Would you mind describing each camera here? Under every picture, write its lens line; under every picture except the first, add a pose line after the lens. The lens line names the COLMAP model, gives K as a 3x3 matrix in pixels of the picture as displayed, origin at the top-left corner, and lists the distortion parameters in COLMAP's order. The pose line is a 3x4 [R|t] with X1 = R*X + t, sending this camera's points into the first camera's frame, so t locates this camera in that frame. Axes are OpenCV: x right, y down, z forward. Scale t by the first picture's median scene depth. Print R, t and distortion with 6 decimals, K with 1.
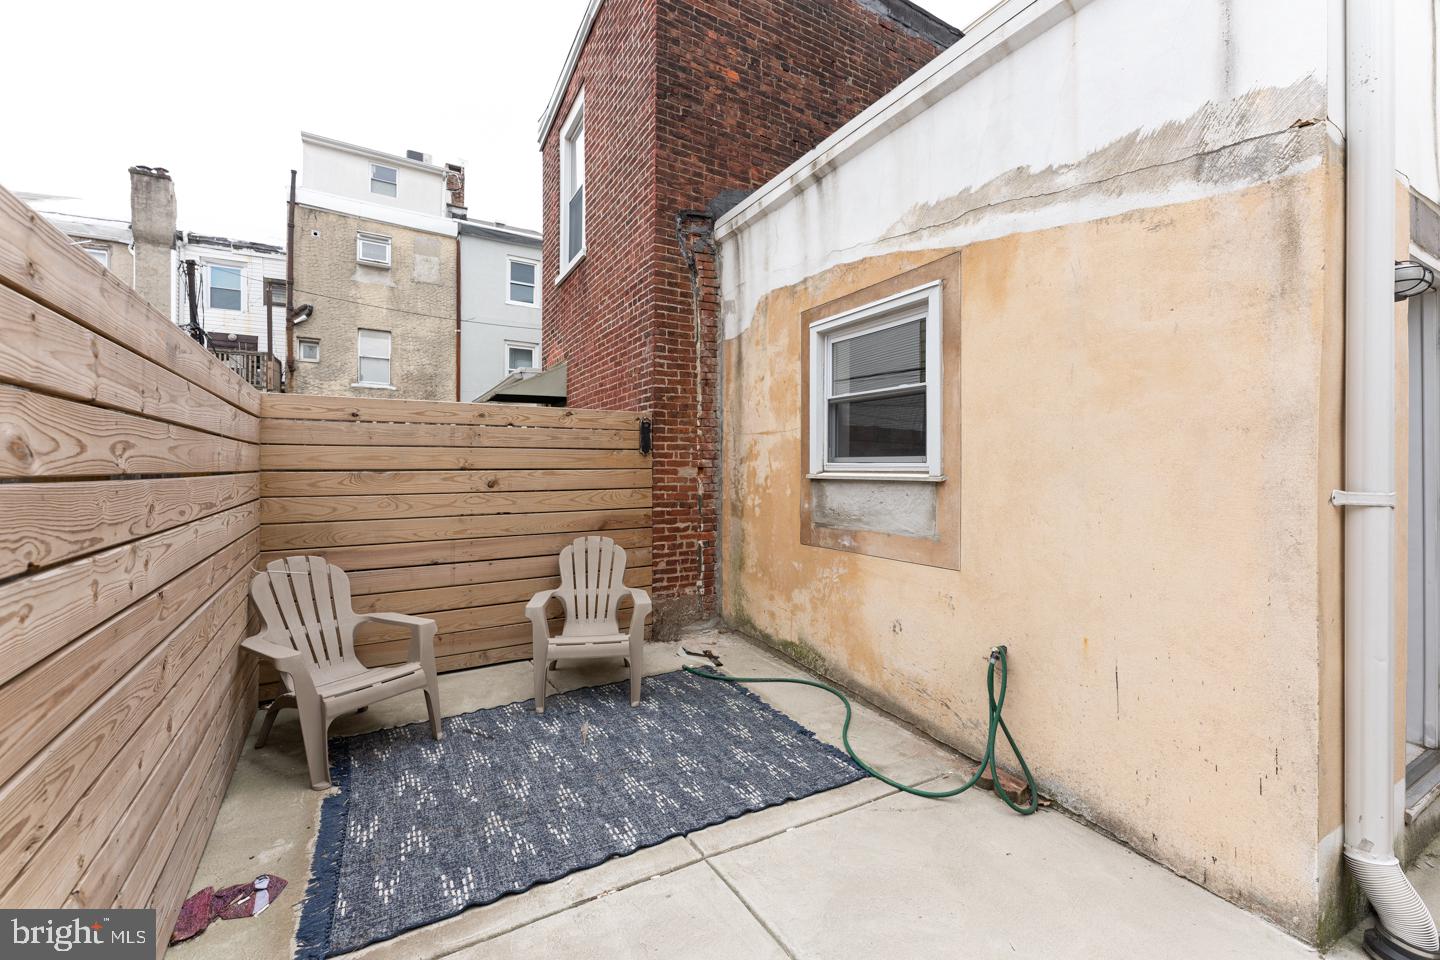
lens RADIAL K [[579.1, 0, 715.9], [0, 579.1, 478.7], [0, 0, 1]] dist [-0.000429, -0.000096]
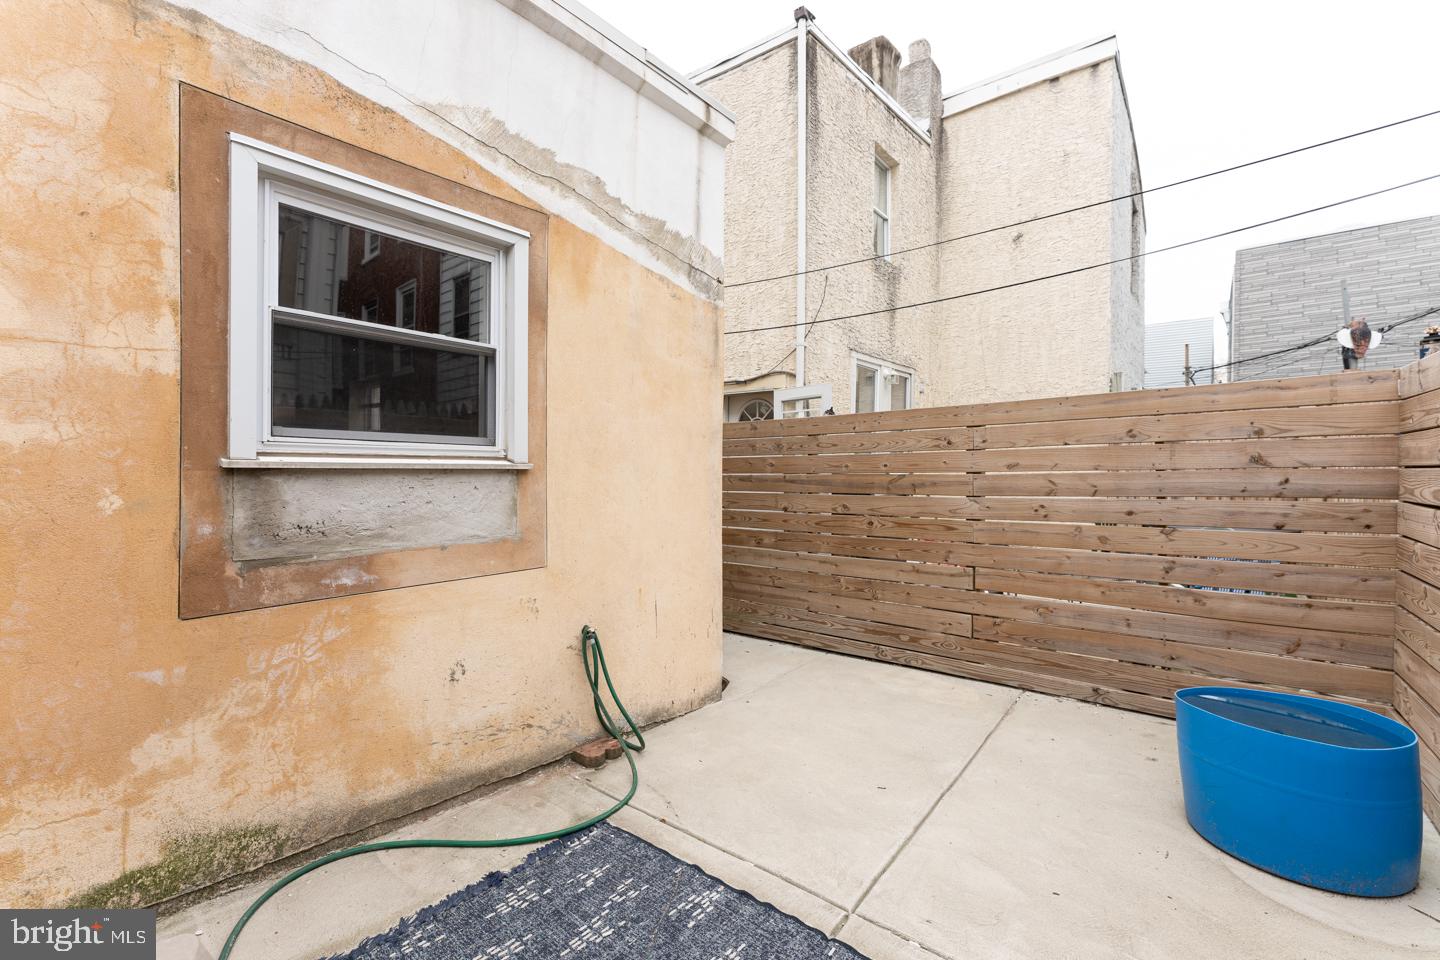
lens RADIAL K [[603.8, 0, 706.5], [0, 603.8, 478.0], [0, 0, 1]] dist [0.004405, 0.000180]
pose [[-0.326369, -0.021268, 0.945003, -0.456722], [0.006389, 0.999674, 0.024705, -0.002158], [-0.945221, 0.014100, -0.326127, 0.873673]]
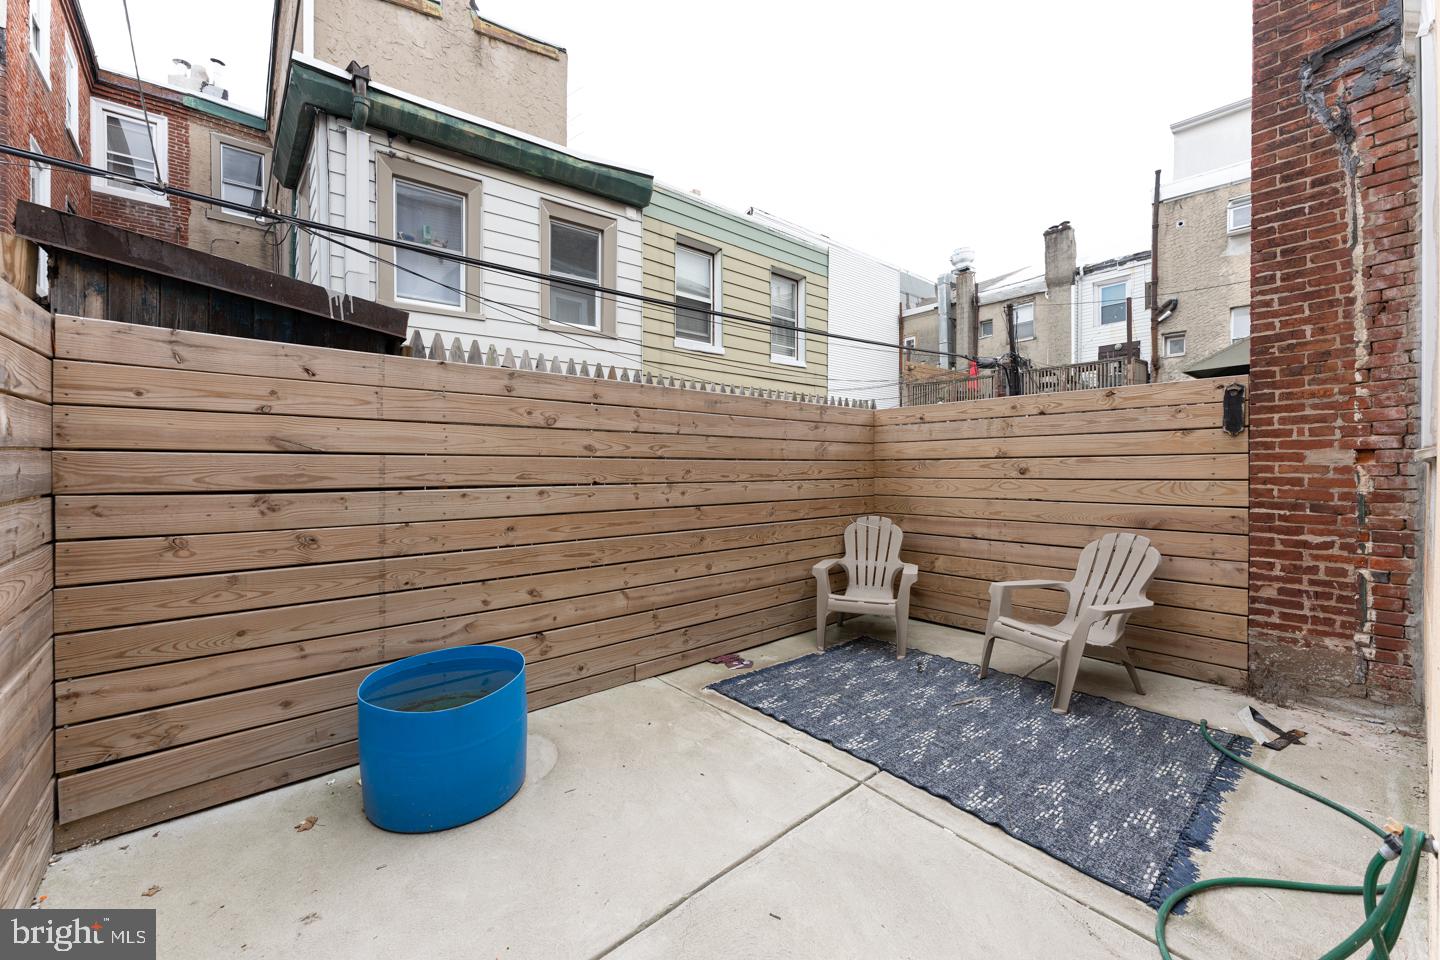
lens RADIAL K [[576.5, 0, 715.1], [0, 576.5, 488.1], [0, 0, 1]] dist [-0.000131, 0.000462]
pose [[0.163978, 0.032630, -0.985924, 0.623935], [-0.016209, 0.999407, 0.030380, 0.019250], [0.986331, 0.010999, 0.164410, 0.302014]]
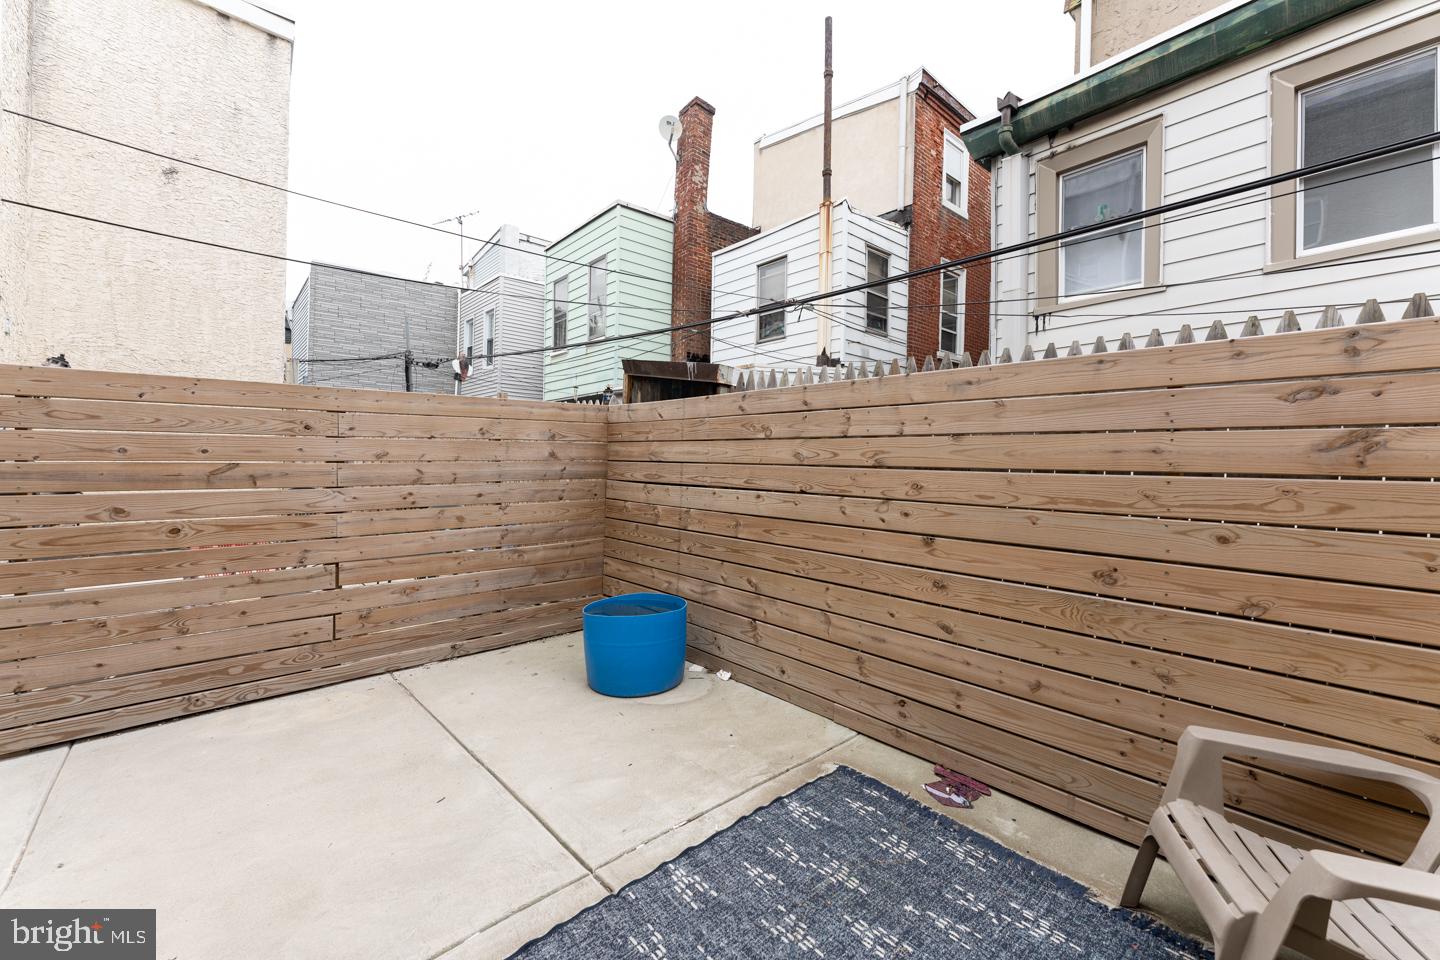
lens RADIAL K [[579.1, 0, 715.9], [0, 579.1, 478.7], [0, 0, 1]] dist [-0.000429, -0.000096]
pose [[-0.983043, -0.020683, -0.182207, -0.019133], [-0.028505, 0.998776, 0.040418, -0.010912], [0.181148, 0.044926, -0.982429, 1.133354]]
